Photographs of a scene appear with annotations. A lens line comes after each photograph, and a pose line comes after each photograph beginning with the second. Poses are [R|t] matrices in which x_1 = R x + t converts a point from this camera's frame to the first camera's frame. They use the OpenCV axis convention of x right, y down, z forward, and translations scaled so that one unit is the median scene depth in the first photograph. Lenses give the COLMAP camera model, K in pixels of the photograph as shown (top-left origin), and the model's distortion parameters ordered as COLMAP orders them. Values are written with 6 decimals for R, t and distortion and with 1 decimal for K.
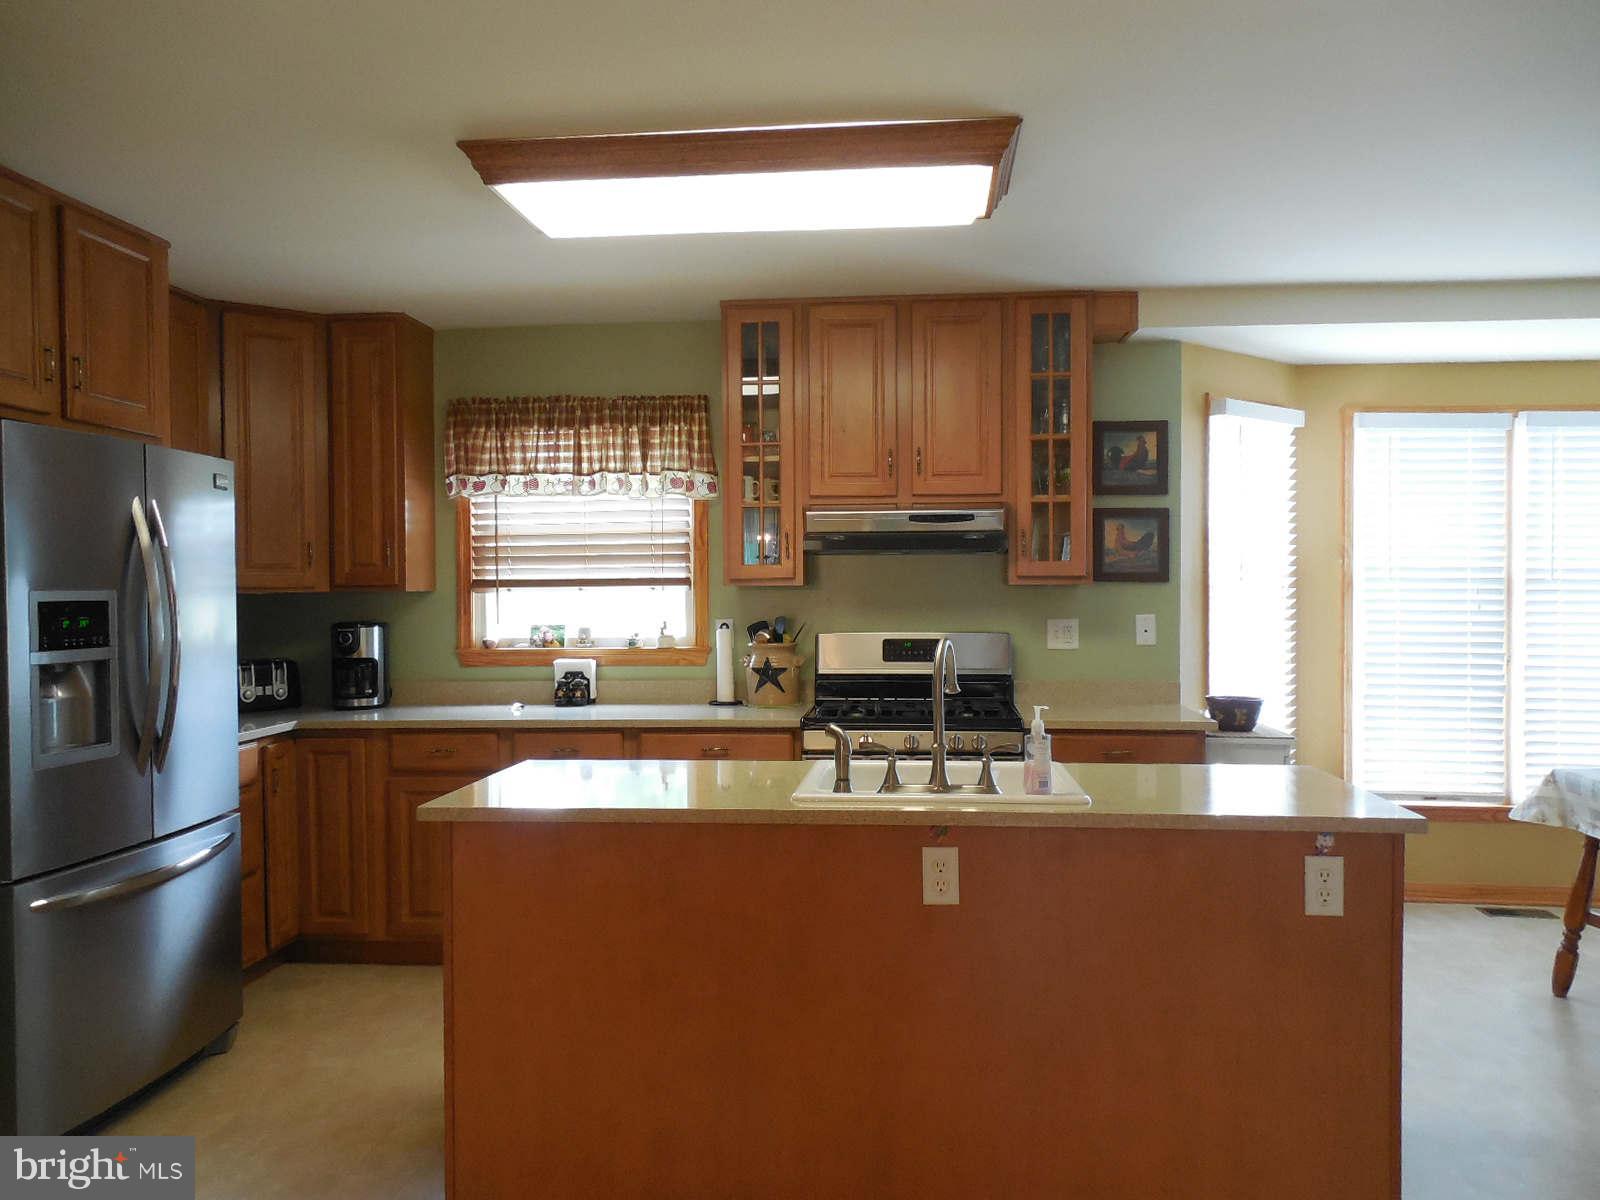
lens RADIAL K [[1200.5, 0, 803.8], [0, 1200.5, 587.4], [0, 0, 1]] dist [-0.003744, 0.006904]
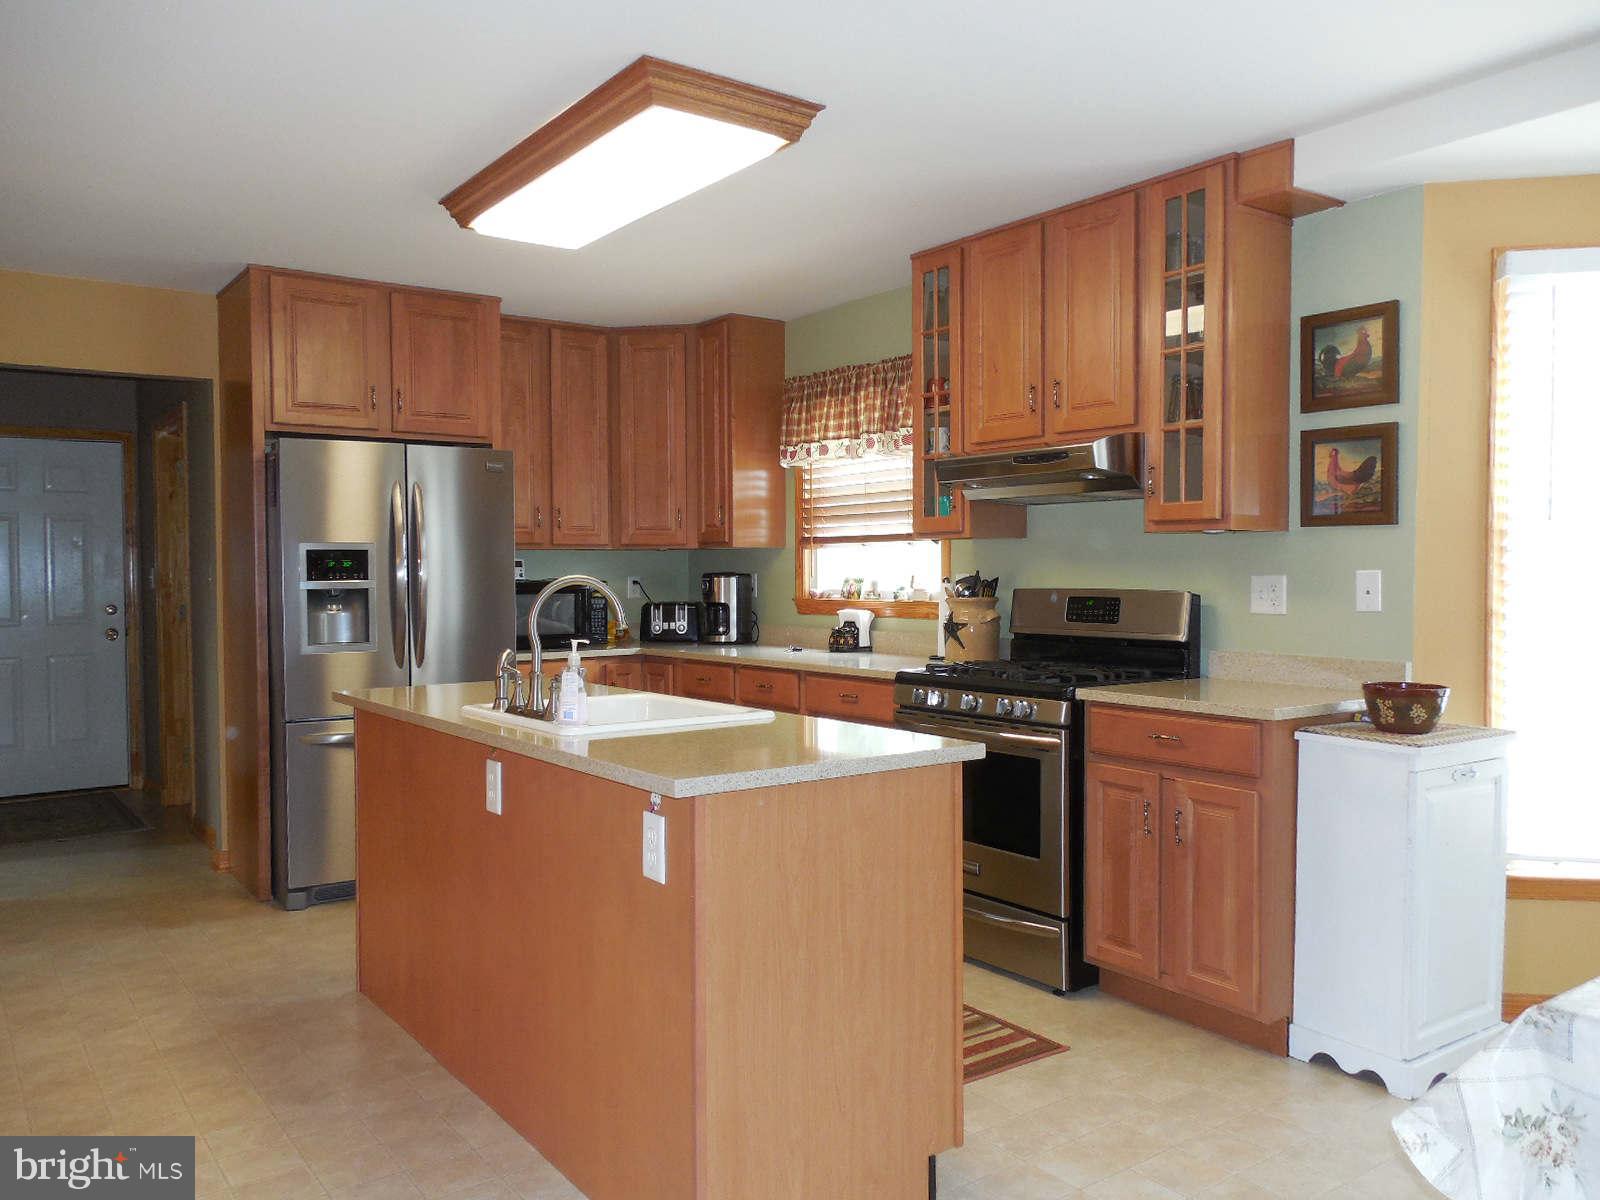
lens RADIAL K [[1200.5, 0, 799.8], [0, 1200.5, 611.3], [0, 0, 1]] dist [-0.003744, 0.006904]
pose [[0.668385, 0.029856, -0.743216, 0.604974], [0.000880, 0.999162, 0.040929, 0.017690], [0.743815, -0.028010, 0.667798, 0.248386]]
